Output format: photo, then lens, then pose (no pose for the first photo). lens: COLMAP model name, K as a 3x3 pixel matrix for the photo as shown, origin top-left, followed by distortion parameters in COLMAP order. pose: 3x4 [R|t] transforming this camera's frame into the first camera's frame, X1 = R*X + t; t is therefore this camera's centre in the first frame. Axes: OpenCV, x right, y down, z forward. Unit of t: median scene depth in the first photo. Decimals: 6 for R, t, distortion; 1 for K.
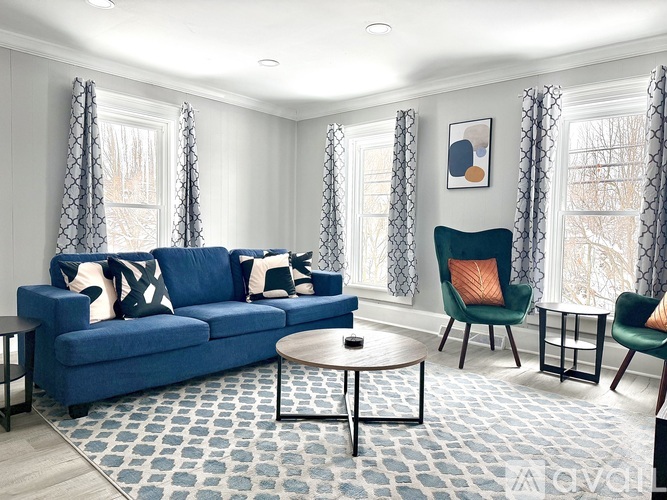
lens RADIAL K [[475.2, 0, 333.5], [0, 475.2, 250.0], [0, 0, 1]] dist [0.080785, -0.105864]
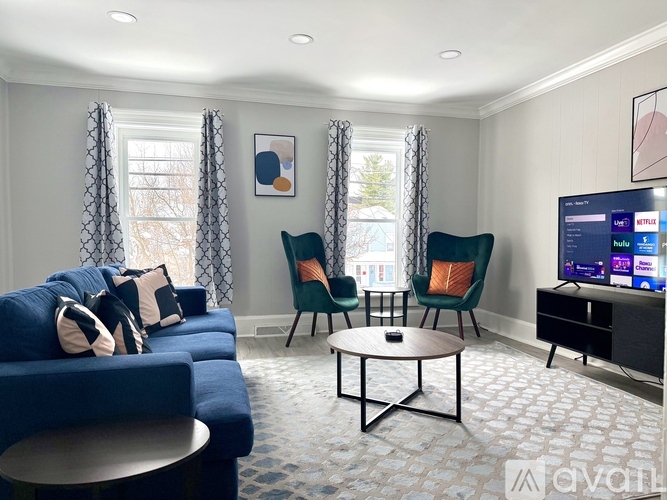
lens RADIAL K [[475.2, 0, 333.5], [0, 475.2, 250.0], [0, 0, 1]] dist [0.080785, -0.105864]
pose [[0.534164, -0.046076, 0.844124, -0.650454], [0.052447, 0.998396, 0.021308, -0.026730], [-0.843752, 0.032890, 0.535724, 0.356333]]
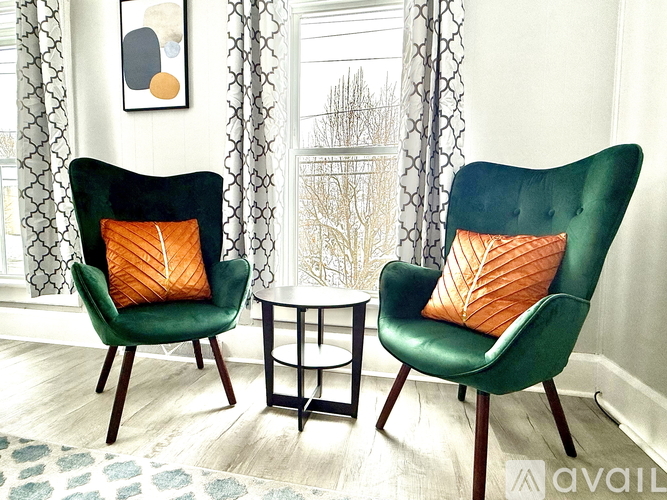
lens RADIAL K [[366.8, 0, 333.5], [0, 366.8, 250.0], [0, 0, 1]] dist [-0.005208, -0.001009]
pose [[0.861185, -0.043179, 0.506455, 0.264340], [0.028811, 0.998930, 0.036177, 0.046030], [-0.507475, -0.016563, 0.861507, 0.544777]]
